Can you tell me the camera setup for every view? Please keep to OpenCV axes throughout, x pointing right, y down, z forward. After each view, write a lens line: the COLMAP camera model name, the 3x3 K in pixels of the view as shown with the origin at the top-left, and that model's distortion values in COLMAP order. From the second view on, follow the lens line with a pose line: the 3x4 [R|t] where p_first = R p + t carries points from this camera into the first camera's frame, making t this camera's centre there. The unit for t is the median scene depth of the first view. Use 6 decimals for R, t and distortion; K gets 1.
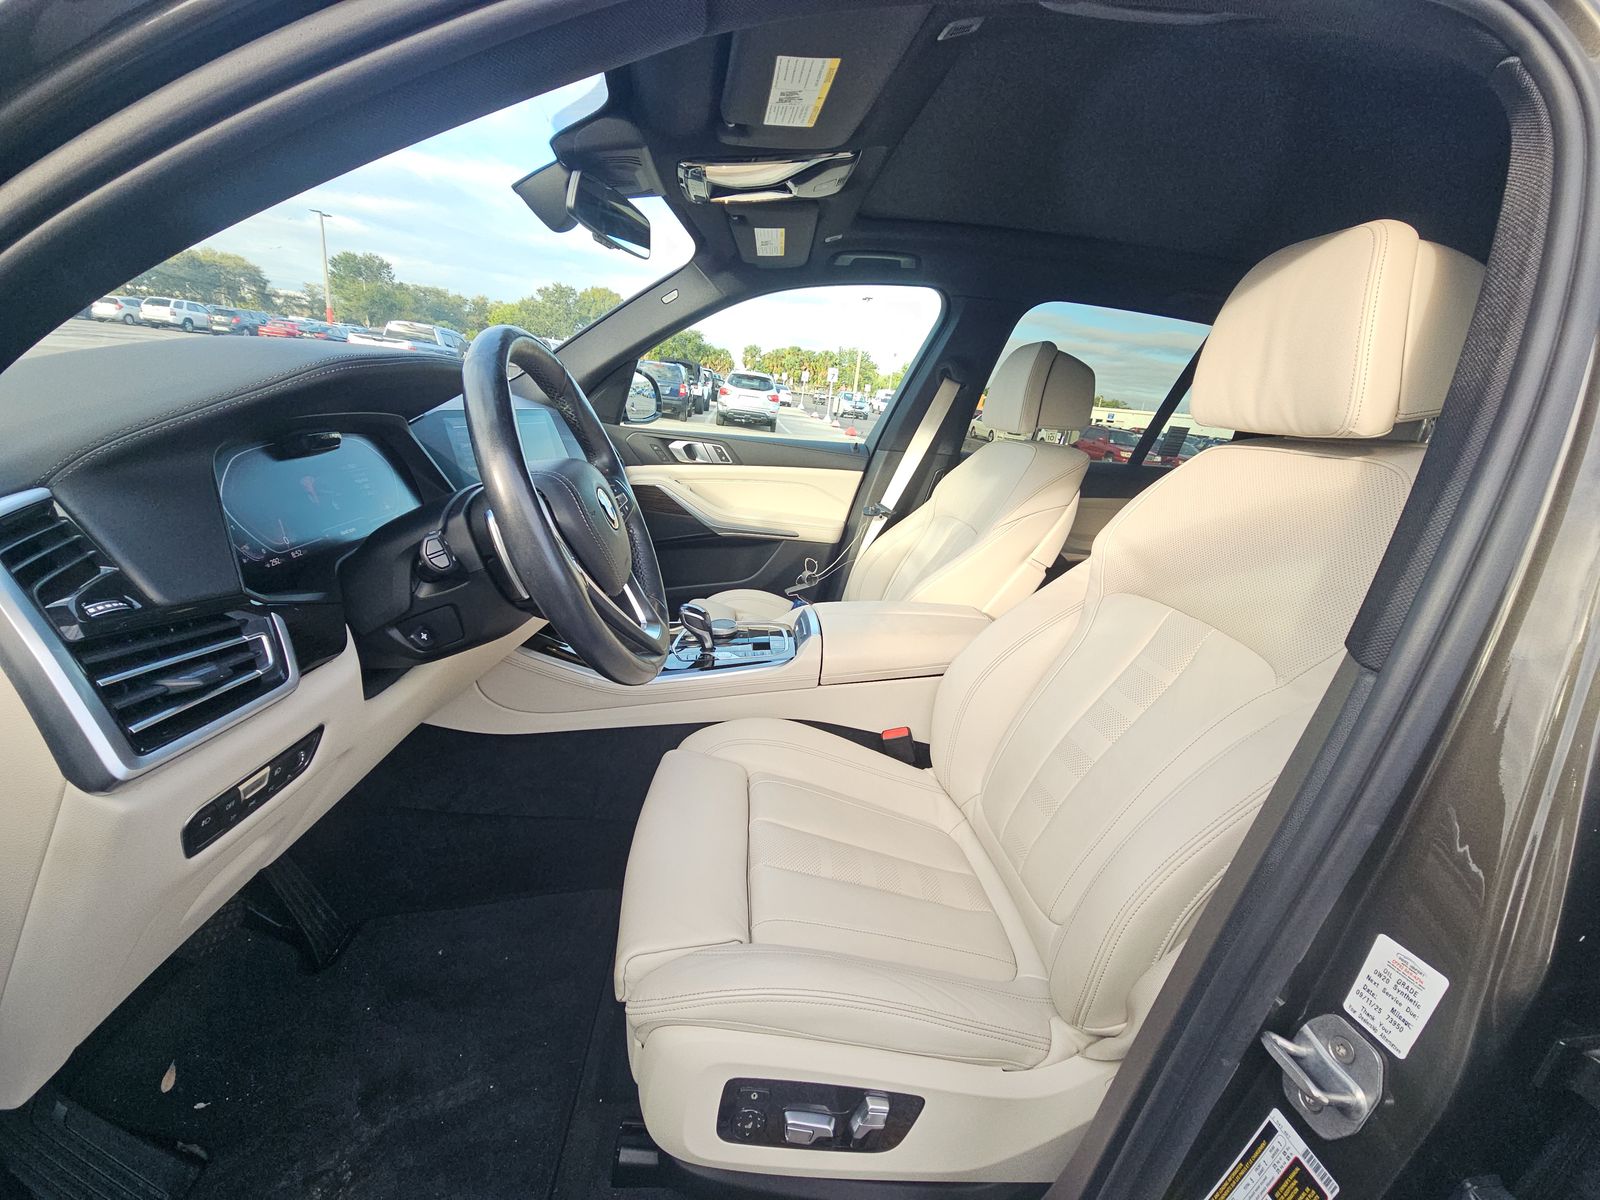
lens RADIAL K [[649.4, 0, 800.0], [0, 649.4, 600.0], [0, 0, 1]] dist [0.014241, -0.011572]
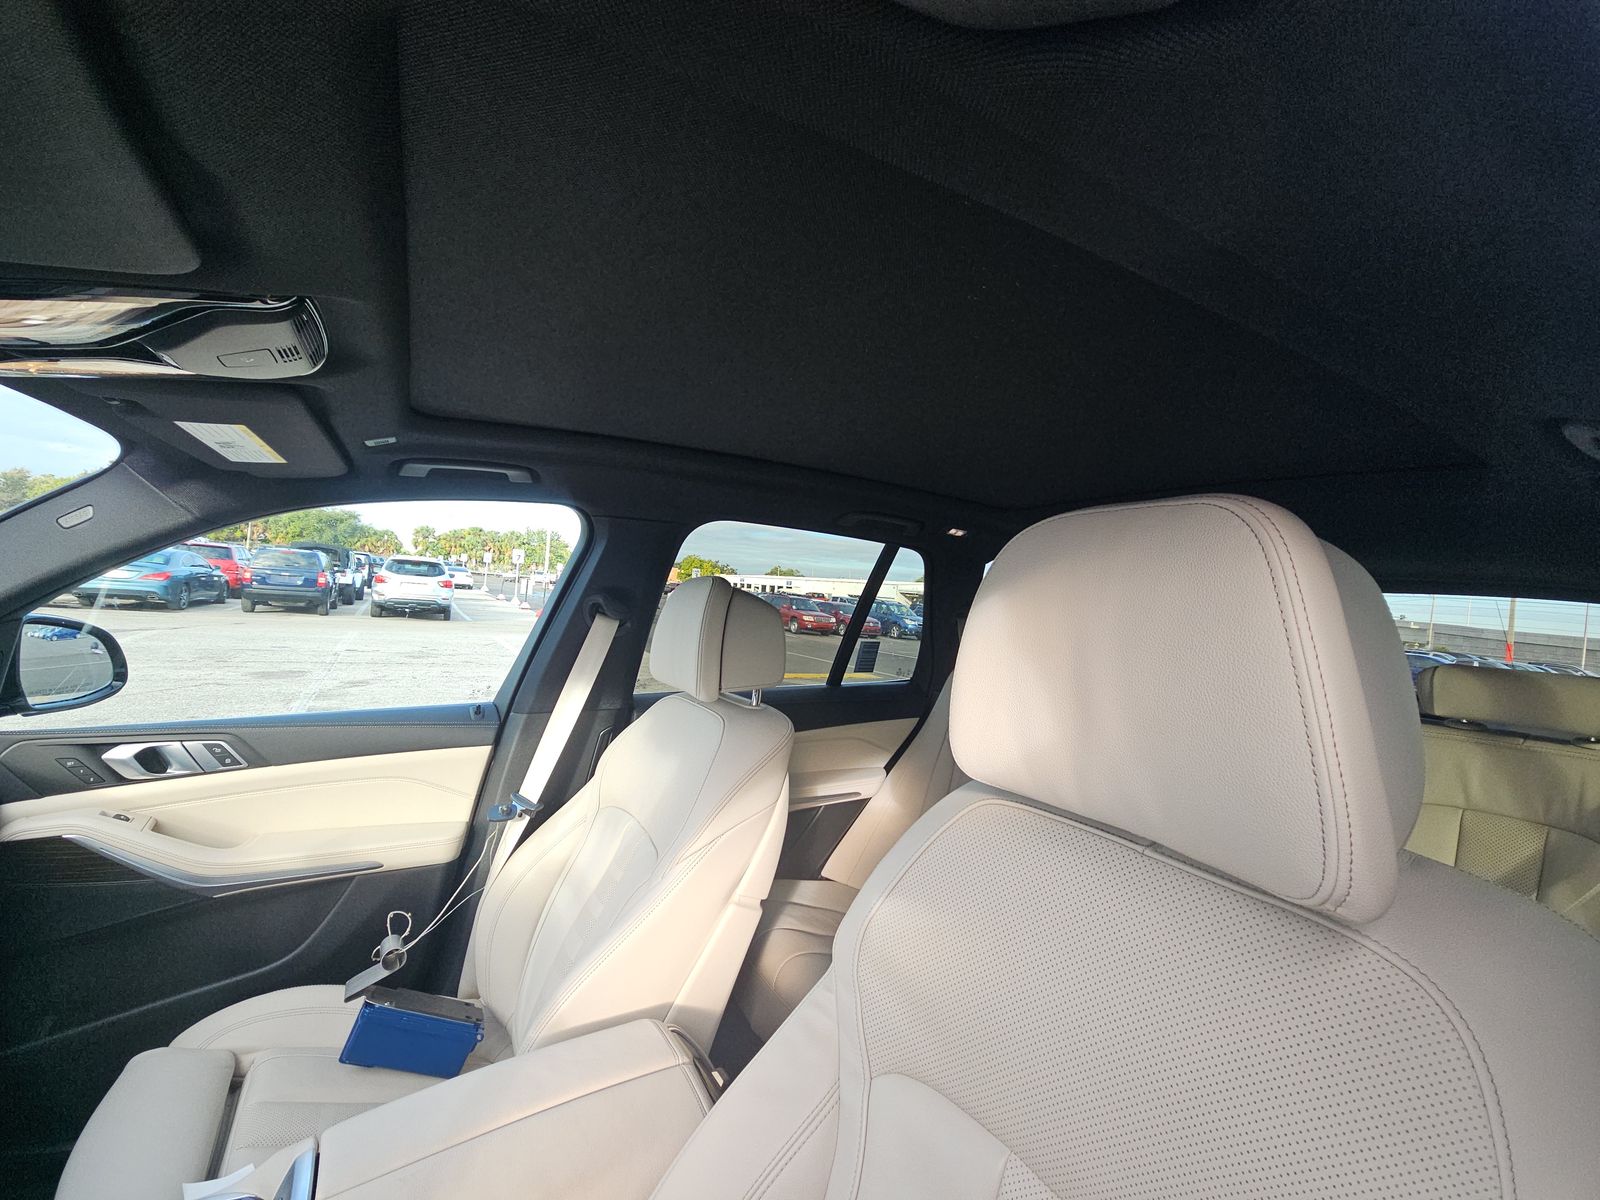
lens RADIAL K [[652.2, 0, 800.0], [0, 652.2, 600.0], [0, 0, 1]] dist [-0.002376, -0.000036]
pose [[0.900773, -0.050822, 0.431307, 0.100842], [0.159264, 0.962595, -0.219193, -0.141639], [-0.404035, 0.266135, 0.875173, 0.222691]]
